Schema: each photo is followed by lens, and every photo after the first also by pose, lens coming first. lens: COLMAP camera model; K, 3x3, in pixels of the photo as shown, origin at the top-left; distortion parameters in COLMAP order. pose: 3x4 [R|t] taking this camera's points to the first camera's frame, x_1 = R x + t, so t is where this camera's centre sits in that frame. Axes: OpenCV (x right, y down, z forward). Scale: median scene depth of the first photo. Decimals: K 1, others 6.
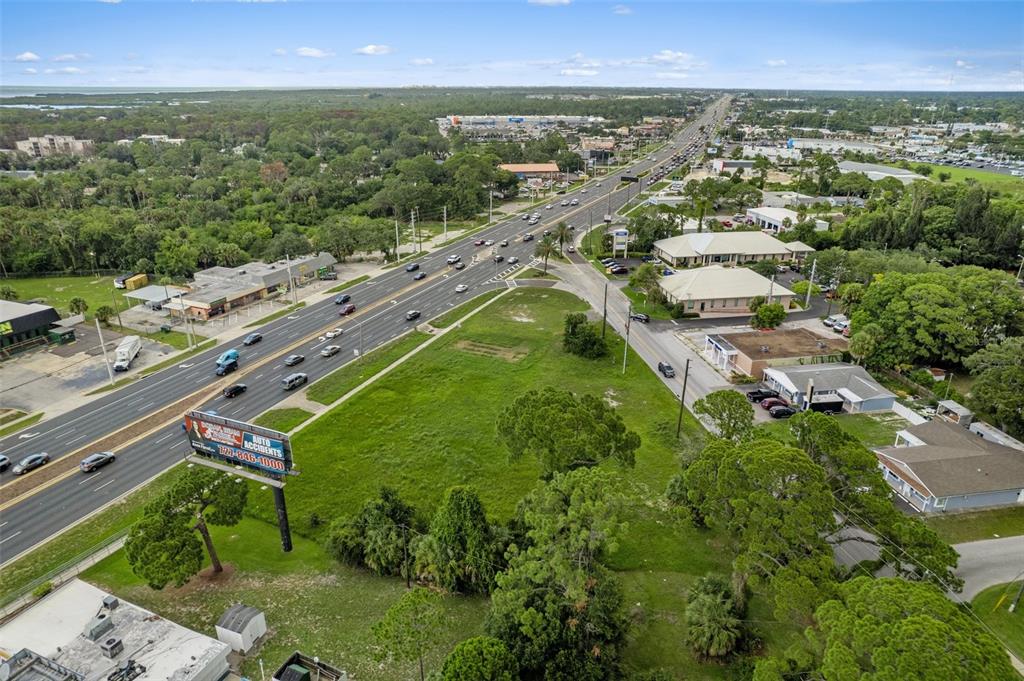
lens RADIAL K [[655.1, 0, 515.2], [0, 655.1, 343.9], [0, 0, 1]] dist [-0.079377, 0.067109]
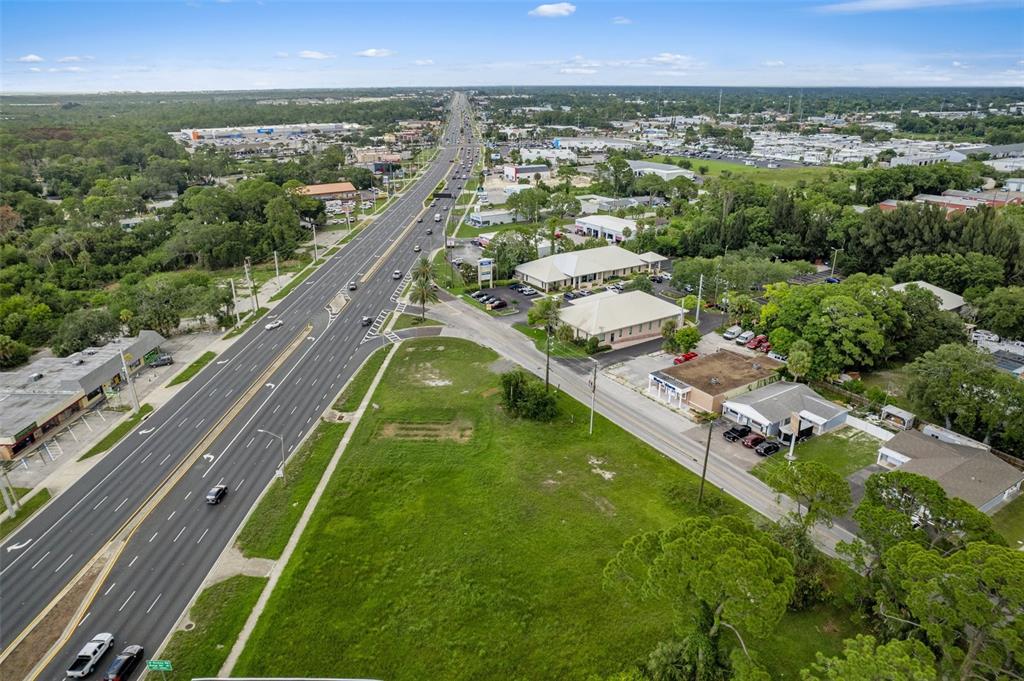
lens RADIAL K [[655.1, 0, 515.2], [0, 655.1, 343.9], [0, 0, 1]] dist [-0.079377, 0.067109]
pose [[0.925445, -0.149194, 0.348271, -0.153690], [0.149081, 0.988448, 0.027289, -0.079472], [-0.348320, 0.026666, 0.936996, 0.116387]]
